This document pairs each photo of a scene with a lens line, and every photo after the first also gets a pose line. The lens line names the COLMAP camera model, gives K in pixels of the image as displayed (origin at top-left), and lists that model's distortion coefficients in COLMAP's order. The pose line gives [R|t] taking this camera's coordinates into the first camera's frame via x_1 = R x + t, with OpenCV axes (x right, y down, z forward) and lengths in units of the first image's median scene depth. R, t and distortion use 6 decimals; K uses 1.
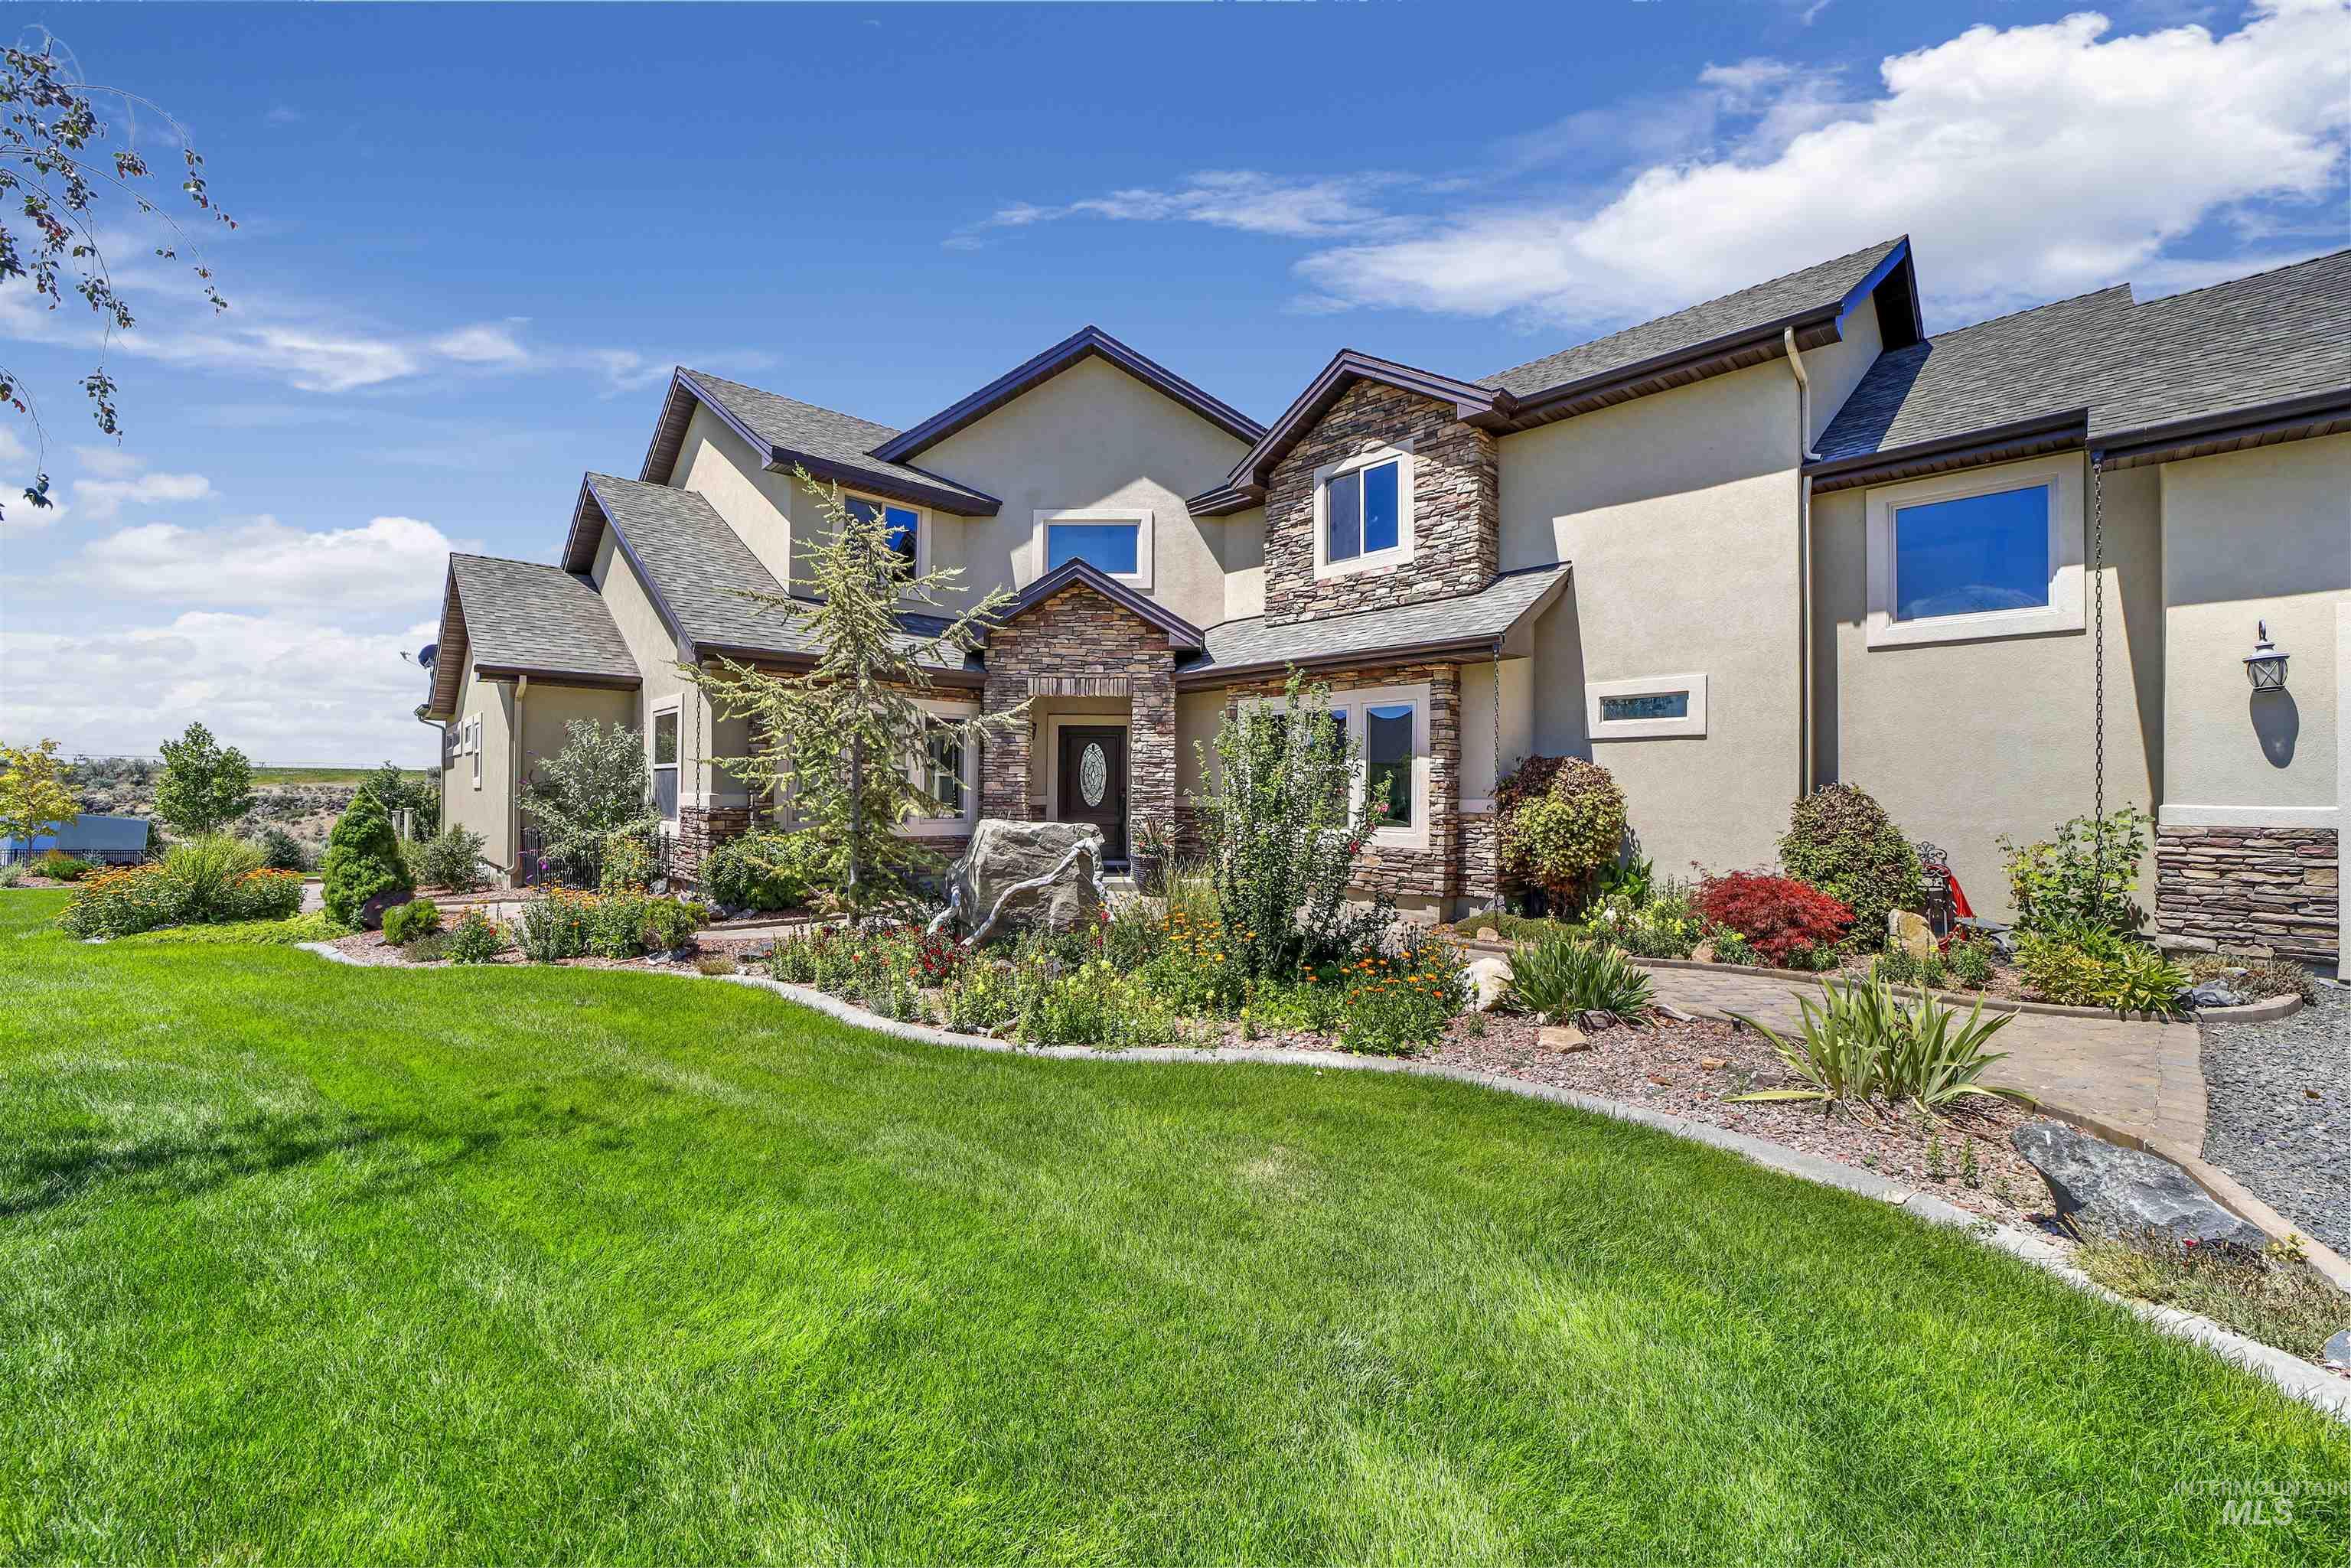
lens RADIAL K [[933.1, 0, 1169.1], [0, 933.1, 783.0], [0, 0, 1]] dist [-0.037816, 0.008968]
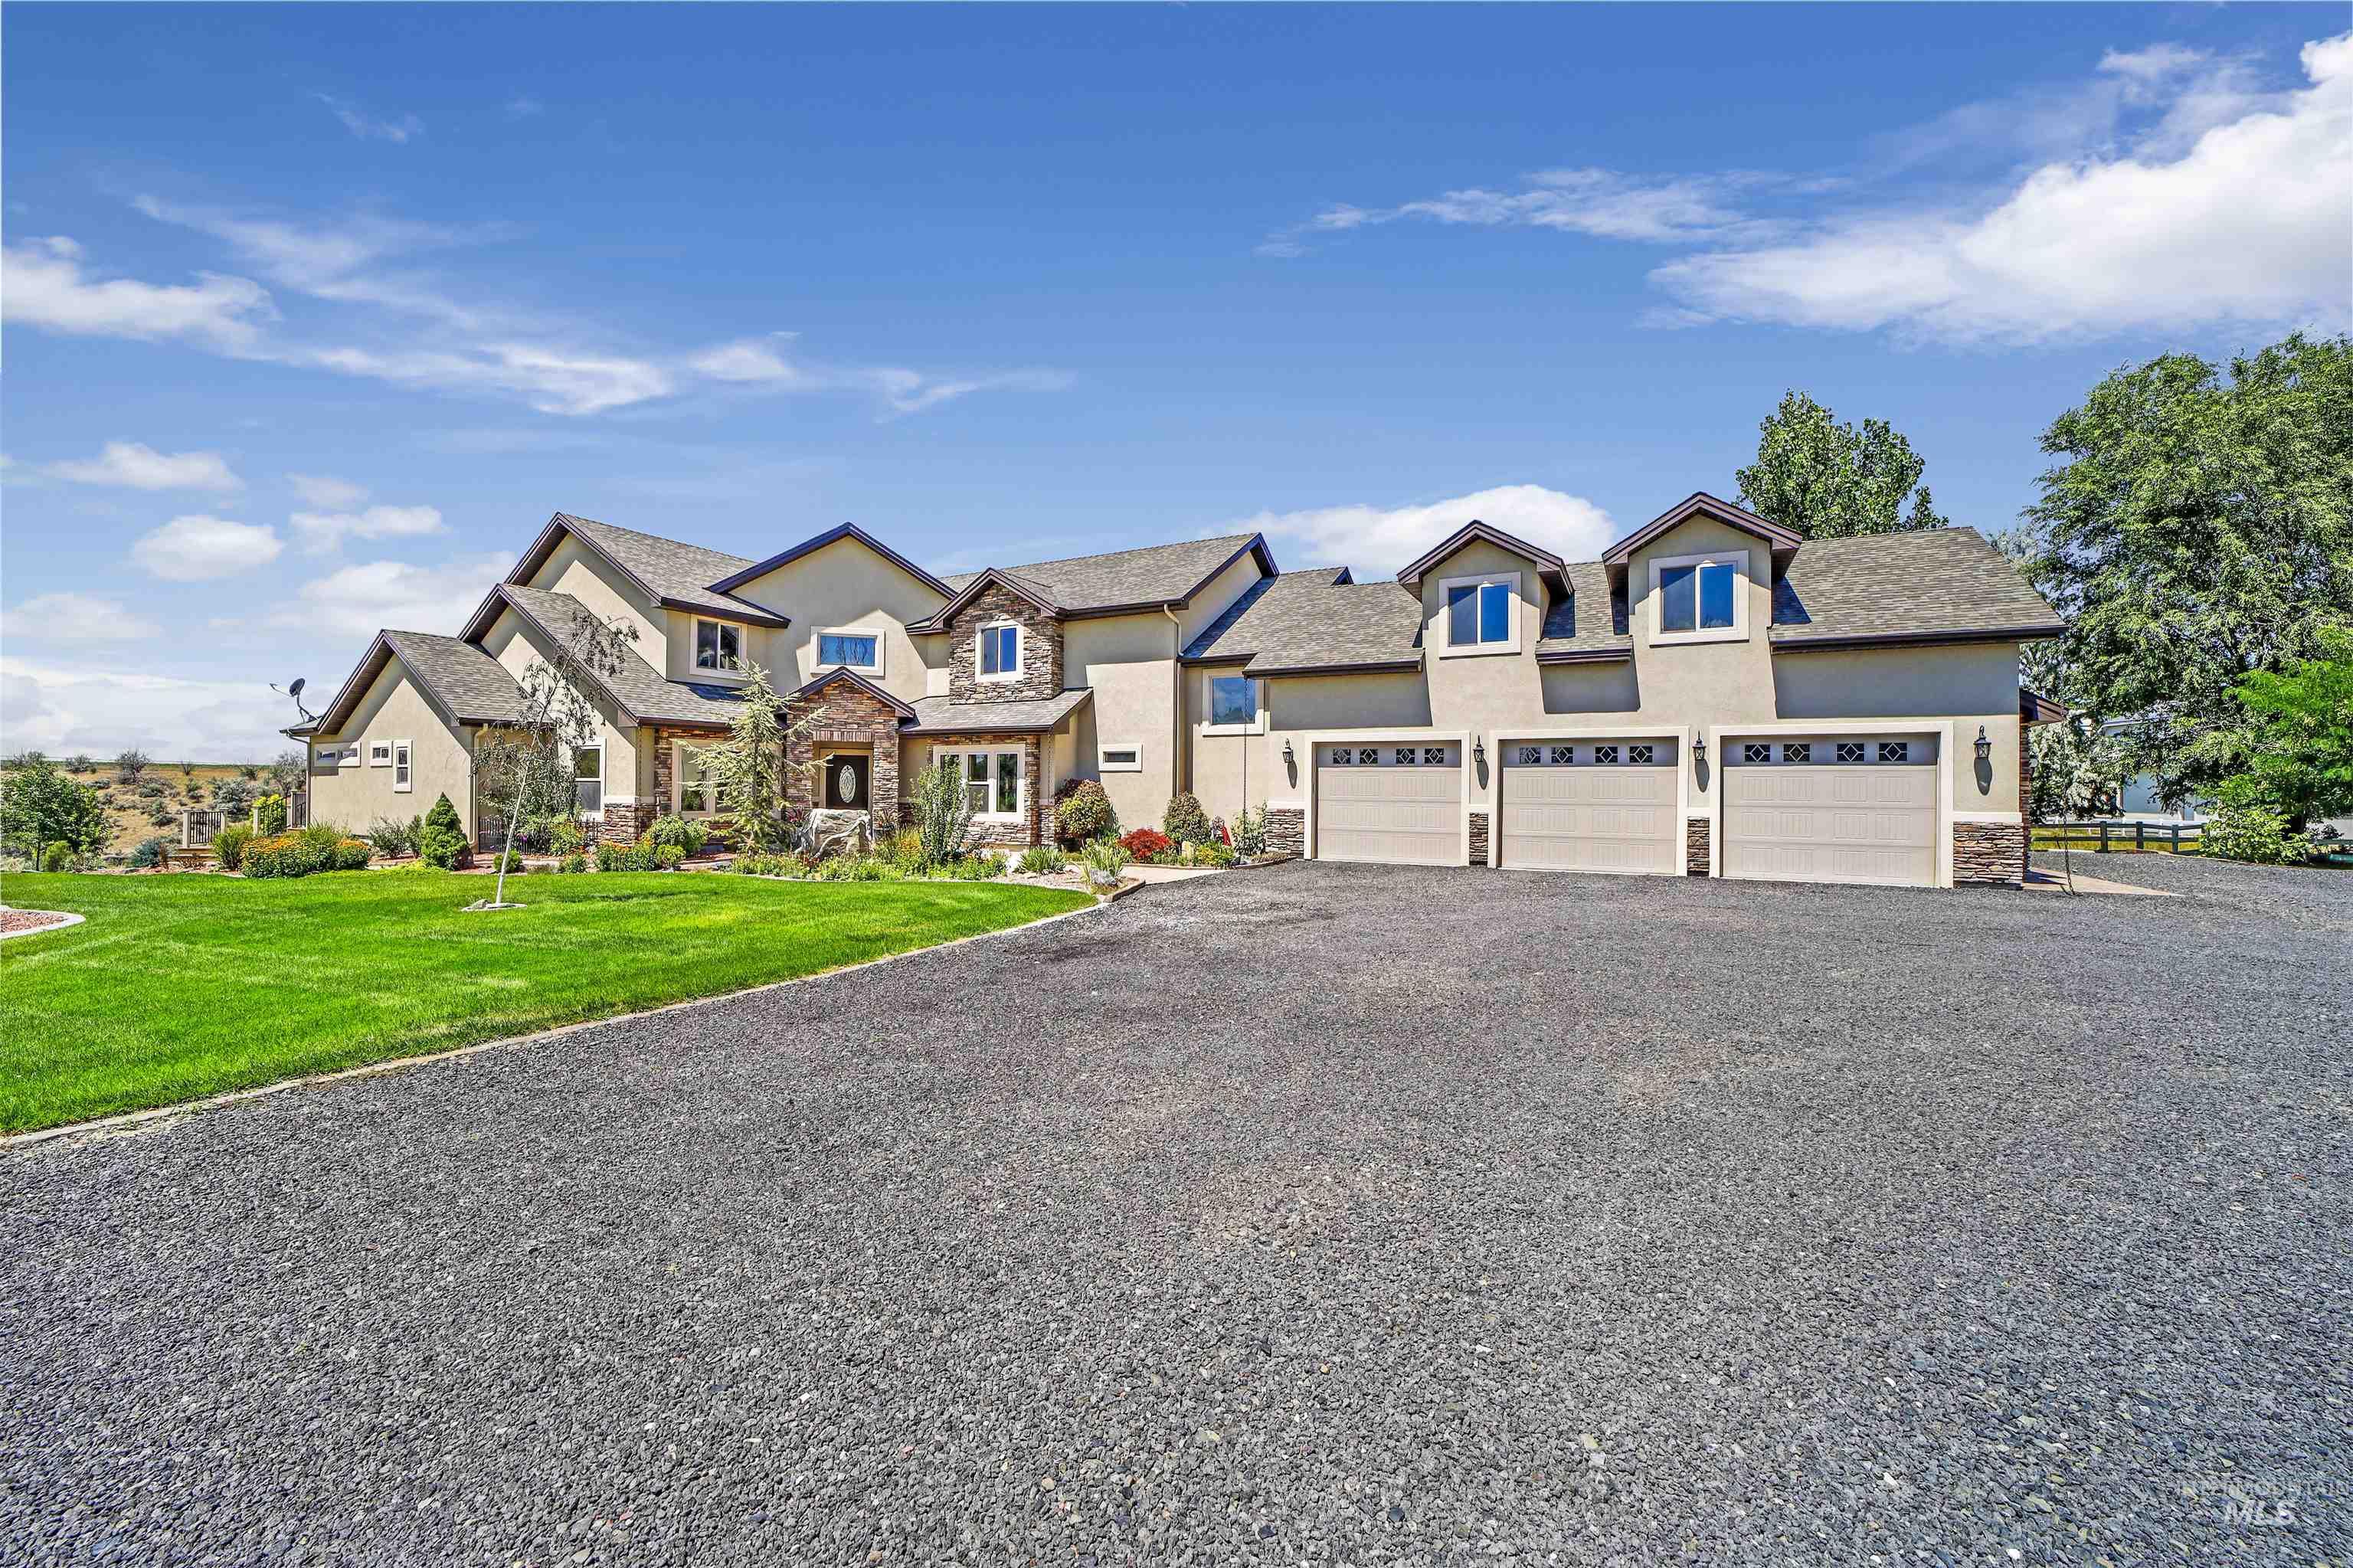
lens RADIAL K [[933.9, 0, 1170.1], [0, 933.9, 783.0], [0, 0, 1]] dist [-0.037816, 0.008968]
pose [[0.954650, 0.002901, 0.297717, -0.030378], [-0.004585, 0.999977, 0.004957, -0.026671], [-0.297696, -0.006098, 0.954641, -0.971251]]
